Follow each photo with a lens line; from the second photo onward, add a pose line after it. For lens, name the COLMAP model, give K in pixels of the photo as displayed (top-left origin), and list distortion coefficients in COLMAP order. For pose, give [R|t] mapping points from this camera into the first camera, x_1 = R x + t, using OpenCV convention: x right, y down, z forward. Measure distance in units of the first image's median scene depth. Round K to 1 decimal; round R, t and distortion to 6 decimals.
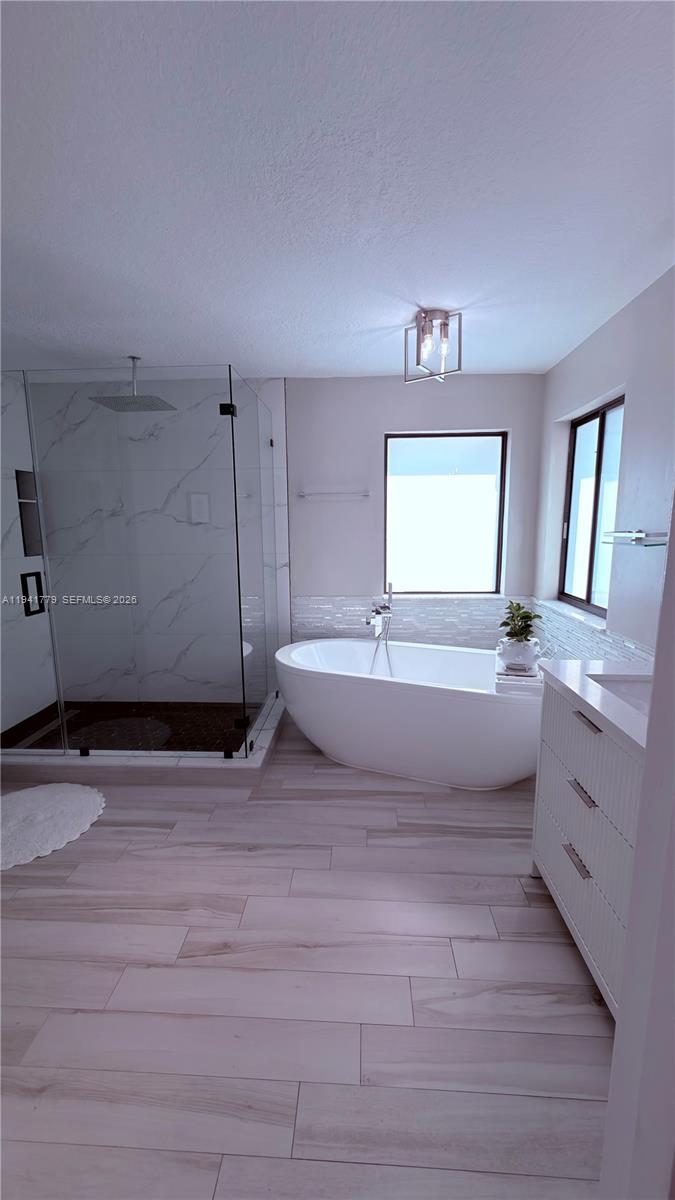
lens RADIAL K [[479.8, 0, 336.9], [0, 479.8, 597.9], [0, 0, 1]] dist [-0.000339, -0.000147]
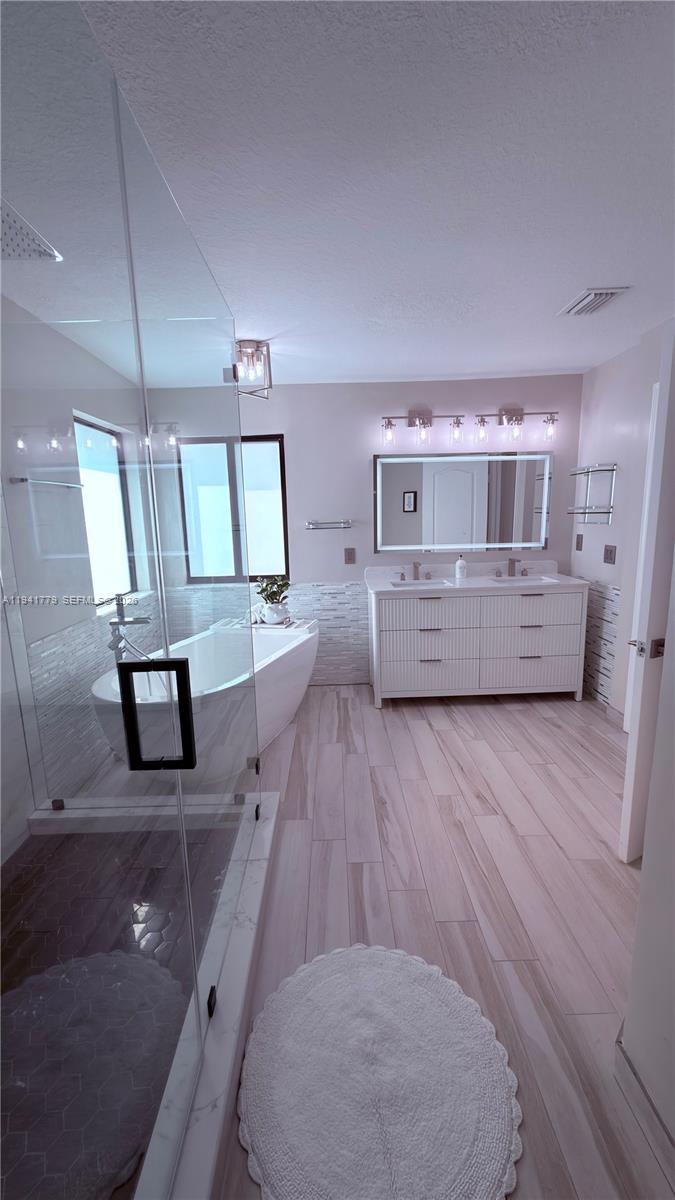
lens RADIAL K [[479.8, 0, 336.9], [0, 479.8, 597.9], [0, 0, 1]] dist [-0.000339, -0.000147]
pose [[-0.067617, -0.164611, 0.984038, -1.020315], [0.182415, 0.967631, 0.174401, -0.138264], [-0.980894, 0.191295, -0.035401, 0.889199]]
